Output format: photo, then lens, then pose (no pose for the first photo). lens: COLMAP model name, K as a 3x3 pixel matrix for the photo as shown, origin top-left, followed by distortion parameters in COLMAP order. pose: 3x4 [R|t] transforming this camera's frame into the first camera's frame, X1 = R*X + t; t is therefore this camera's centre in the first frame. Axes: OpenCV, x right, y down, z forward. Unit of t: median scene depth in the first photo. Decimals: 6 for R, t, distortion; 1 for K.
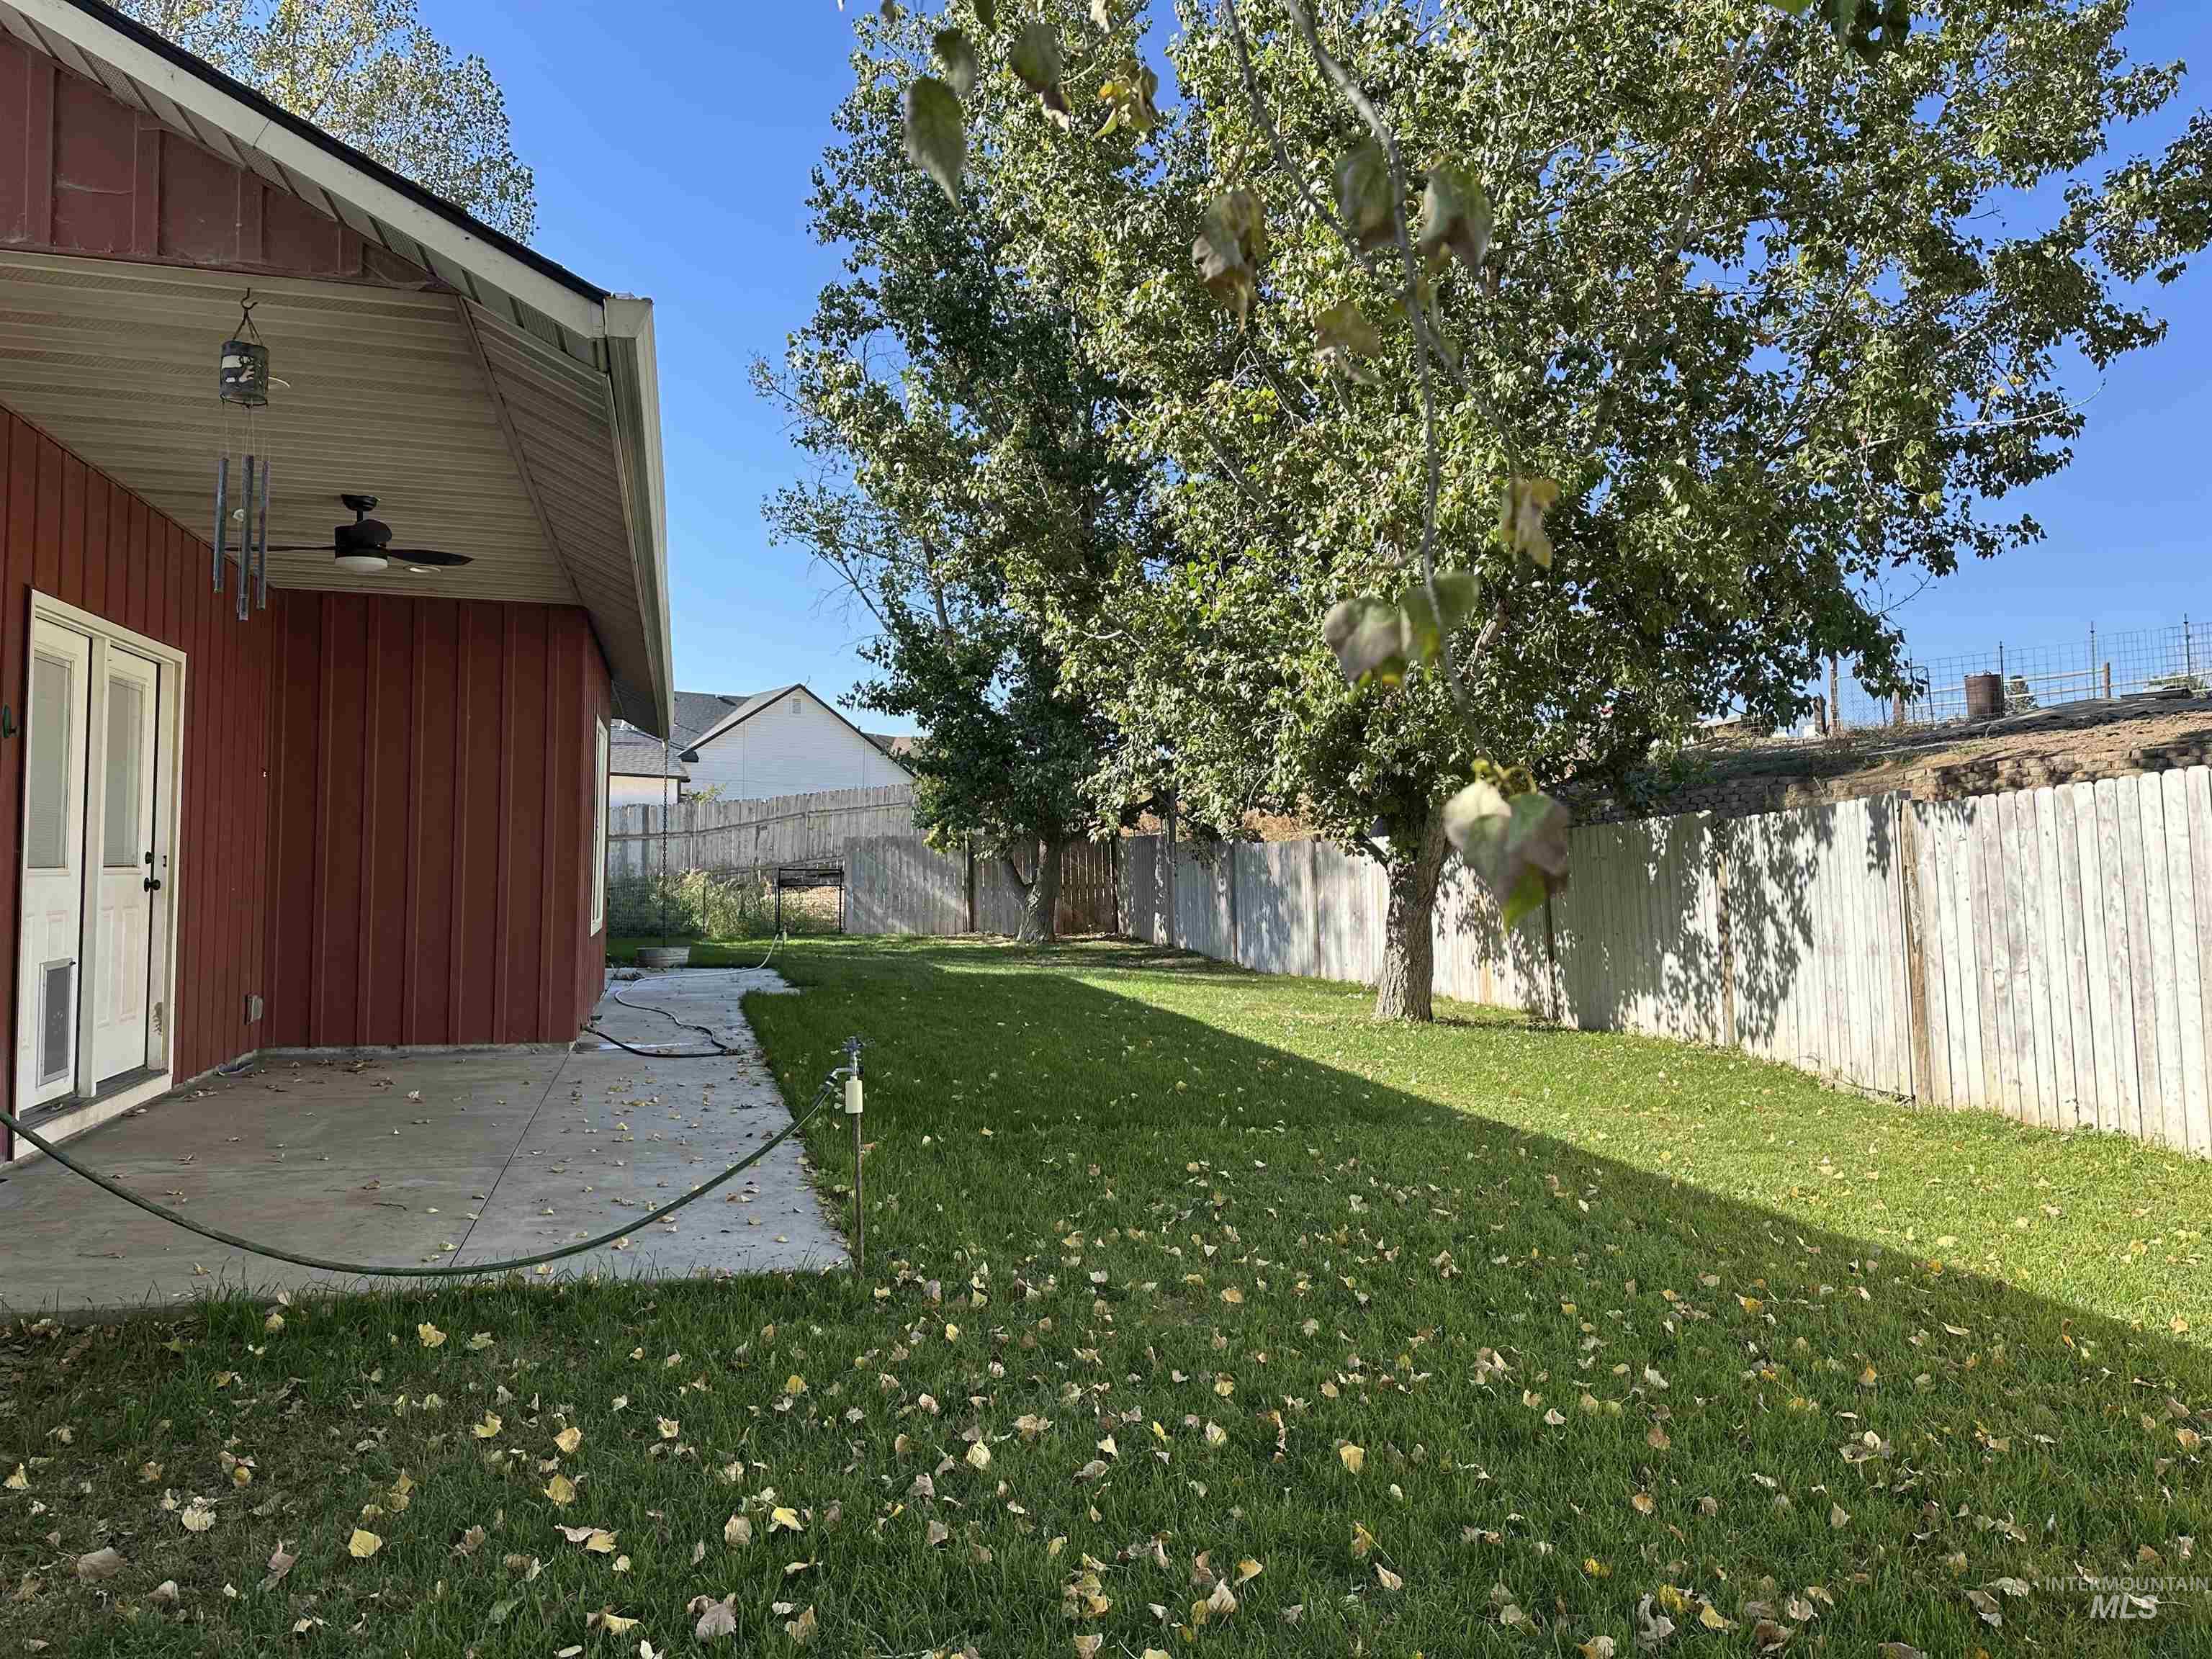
lens RADIAL K [[1539.9, 0, 1106.0], [0, 1539.9, 829.5], [0, 0, 1]] dist [0.001741, 0.000390]
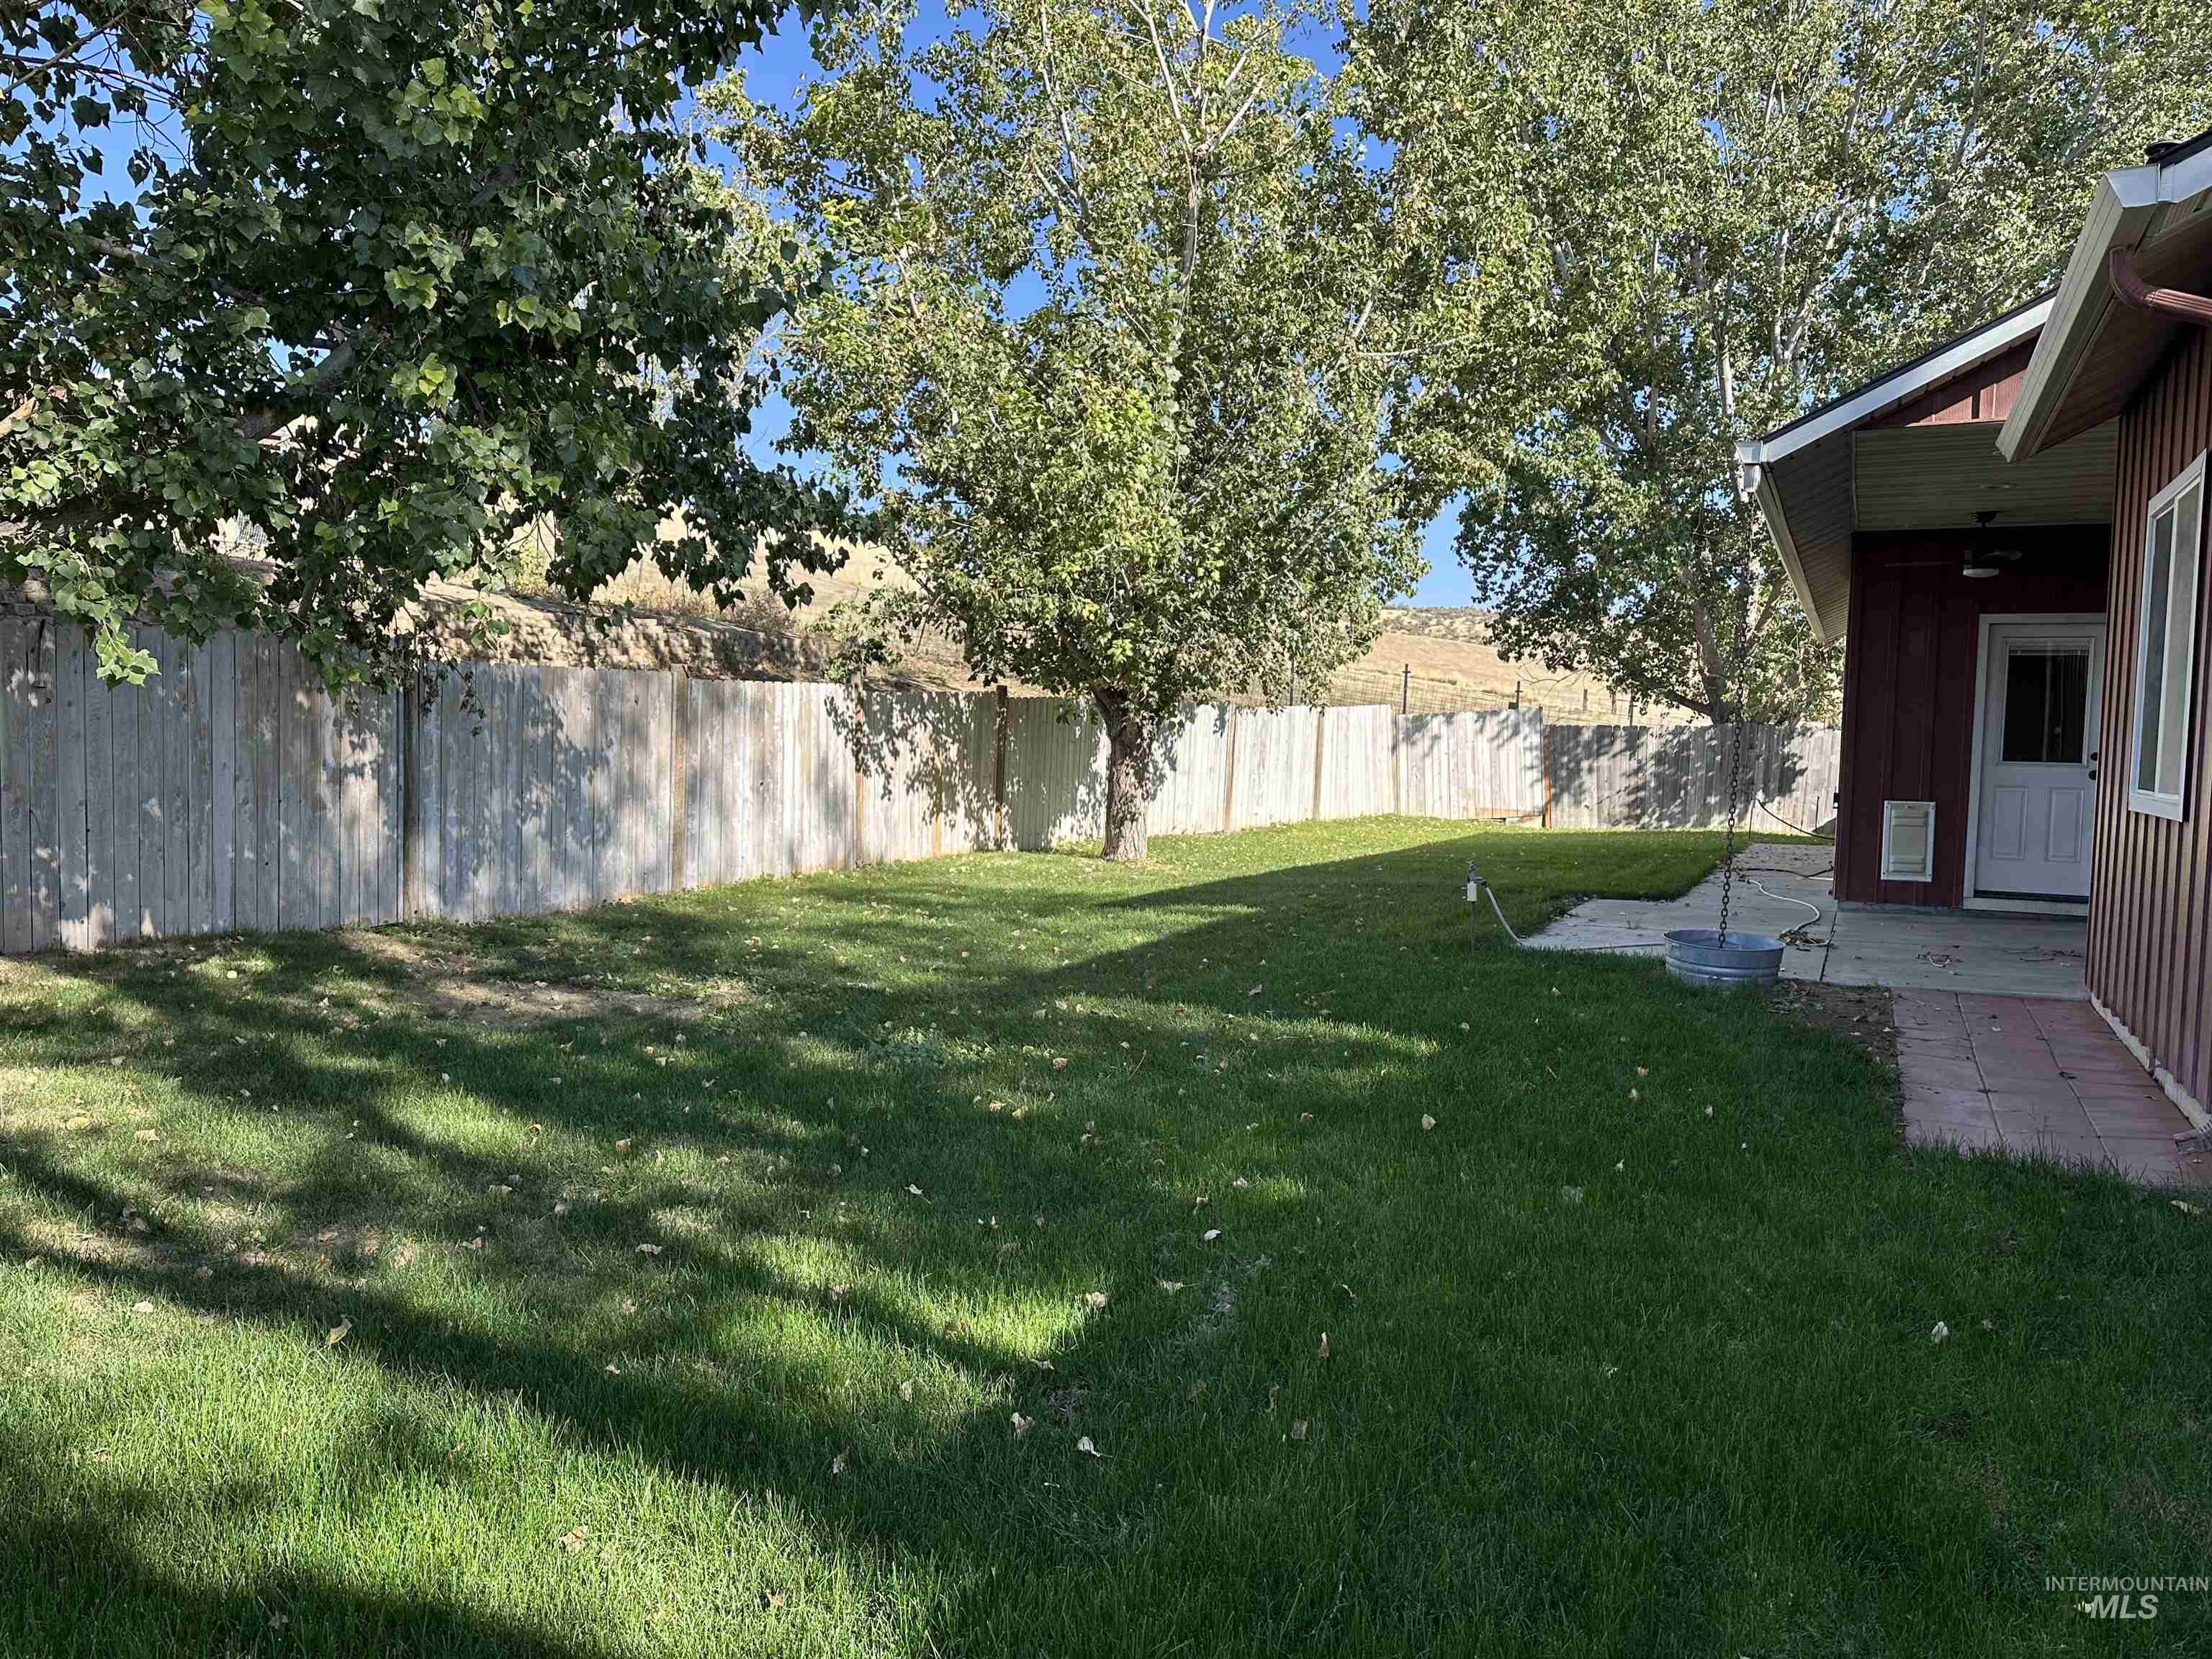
lens RADIAL K [[1539.9, 0, 1106.0], [0, 1539.9, 829.5], [0, 0, 1]] dist [0.001741, 0.000390]
pose [[-0.768752, -0.047517, 0.637779, -0.535256], [-0.030558, 0.998826, 0.037583, 0.054905], [-0.638816, 0.009402, -0.769302, 1.820108]]
